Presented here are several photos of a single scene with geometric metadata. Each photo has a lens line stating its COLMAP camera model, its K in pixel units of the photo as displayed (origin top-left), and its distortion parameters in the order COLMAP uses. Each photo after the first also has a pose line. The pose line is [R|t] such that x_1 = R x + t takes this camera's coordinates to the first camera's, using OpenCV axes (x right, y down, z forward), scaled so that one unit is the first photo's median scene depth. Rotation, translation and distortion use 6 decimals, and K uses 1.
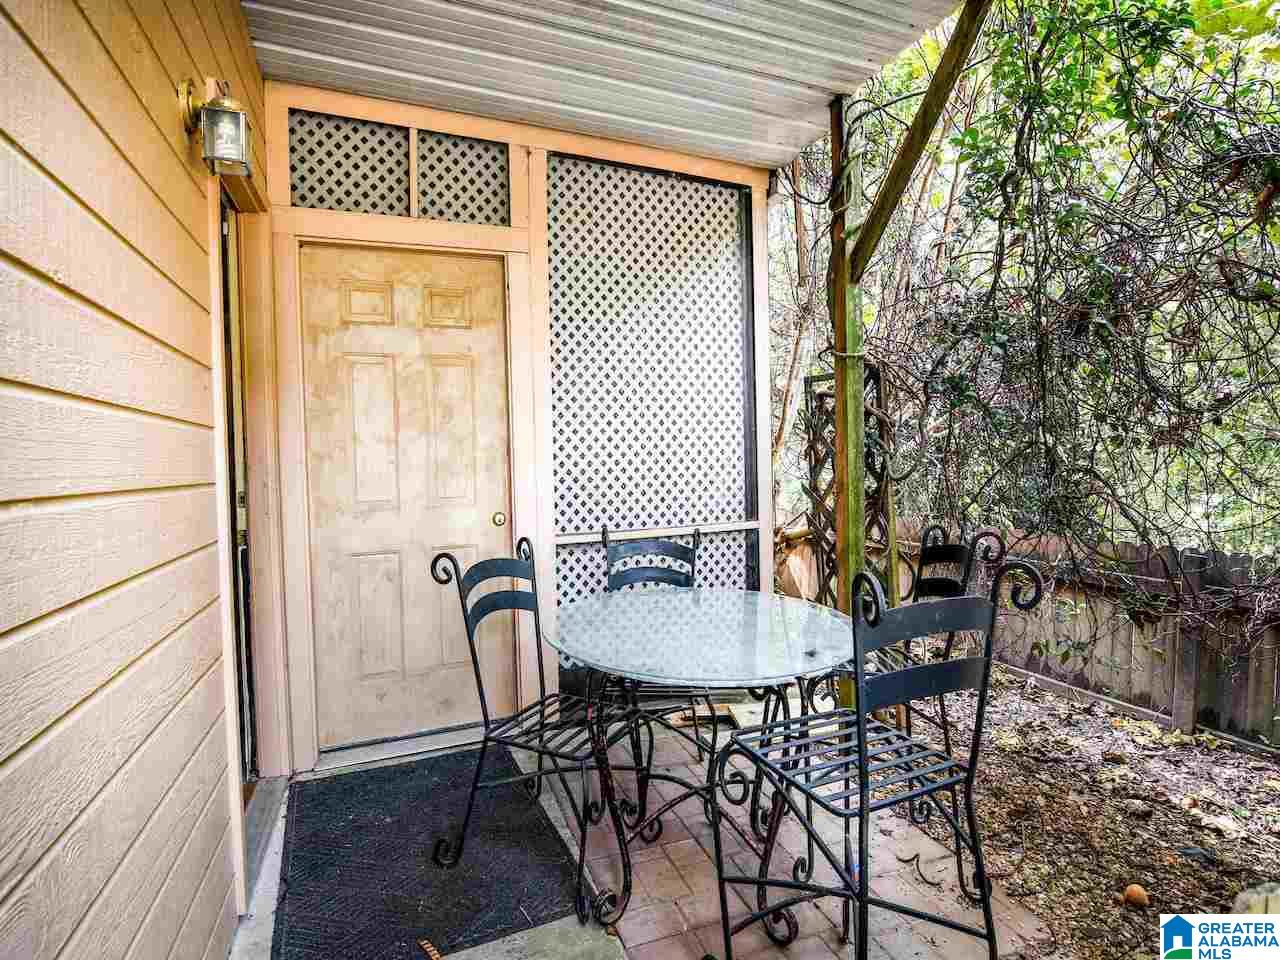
lens RADIAL K [[620.9, 0, 635.2], [0, 620.9, 482.7], [0, 0, 1]] dist [-0.017310, -0.003891]
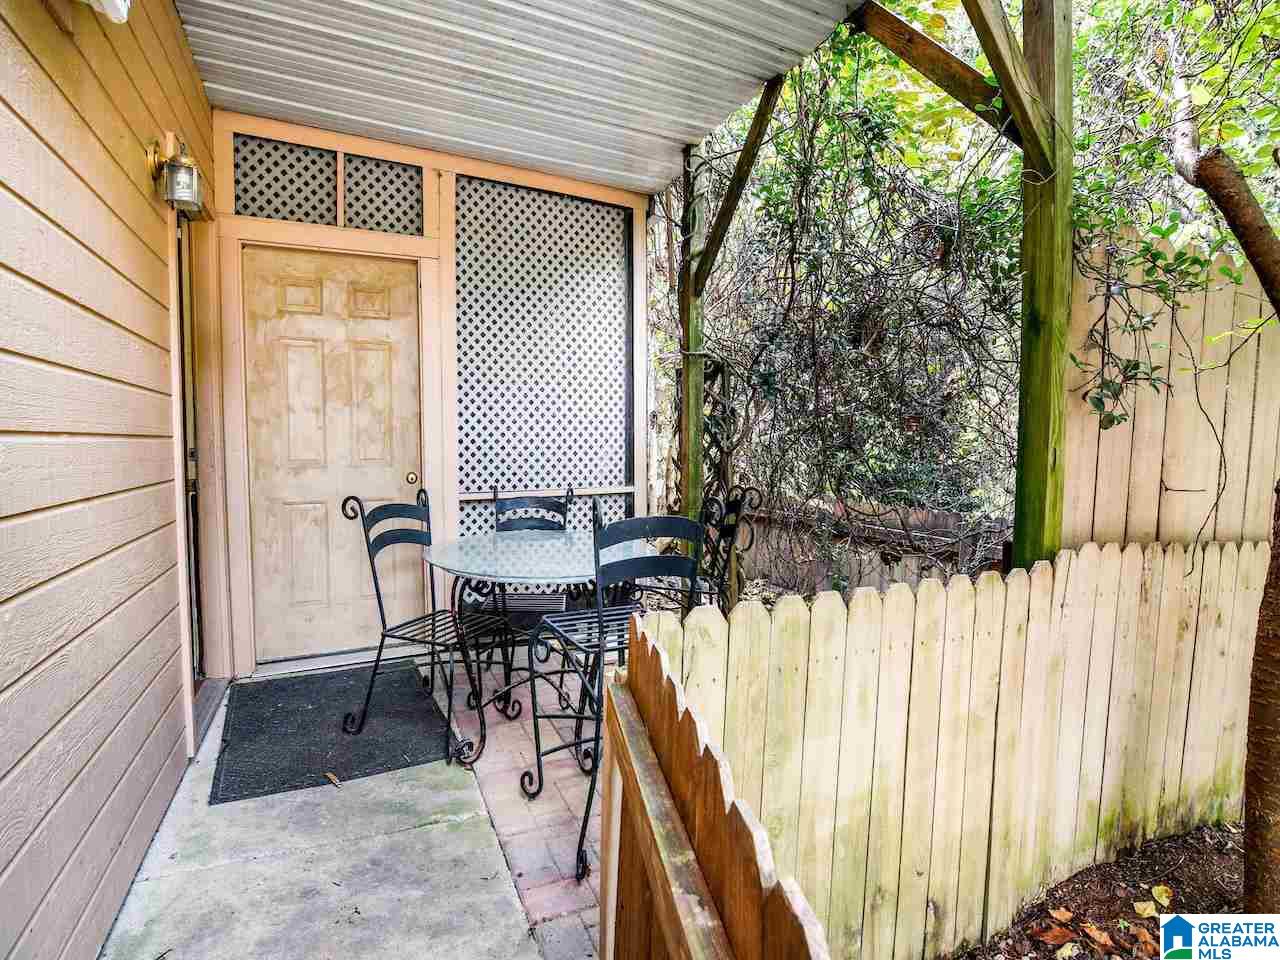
lens RADIAL K [[620.9, 0, 641.9], [0, 620.9, 484.6], [0, 0, 1]] dist [-0.017310, -0.003891]
pose [[0.997406, 0.022259, 0.068460, 0.164093], [-0.024412, 0.999229, 0.030764, 0.025629], [-0.067722, -0.032356, 0.997179, -0.268639]]
